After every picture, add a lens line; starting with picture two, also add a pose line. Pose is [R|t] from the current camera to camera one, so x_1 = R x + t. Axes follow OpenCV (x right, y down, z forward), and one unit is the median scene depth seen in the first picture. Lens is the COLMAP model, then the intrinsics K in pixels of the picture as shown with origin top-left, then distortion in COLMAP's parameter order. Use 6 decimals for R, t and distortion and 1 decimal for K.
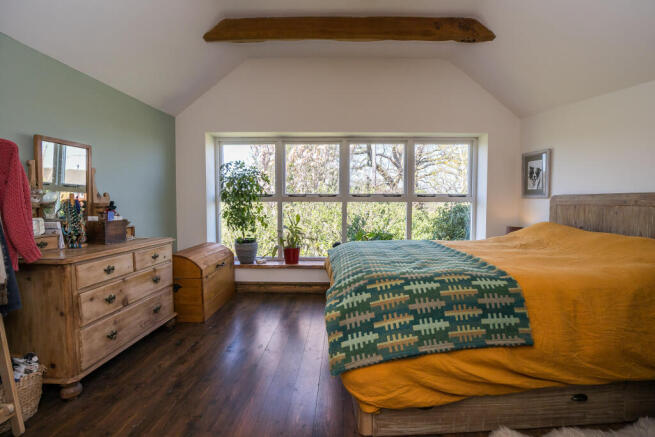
lens RADIAL K [[305.4, 0, 352.8], [0, 305.4, 207.3], [0, 0, 1]] dist [-0.025167, -0.000002]
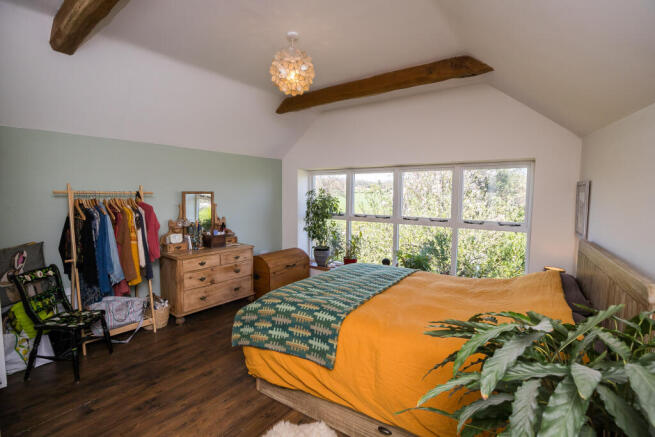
lens RADIAL K [[305.4, 0, 352.8], [0, 305.4, 207.3], [0, 0, 1]] dist [-0.025167, -0.000002]
pose [[0.825914, 0.037174, -0.562569, 0.830024], [-0.027499, 0.999292, 0.025660, -0.178122], [0.563125, -0.005723, 0.826352, -0.038251]]
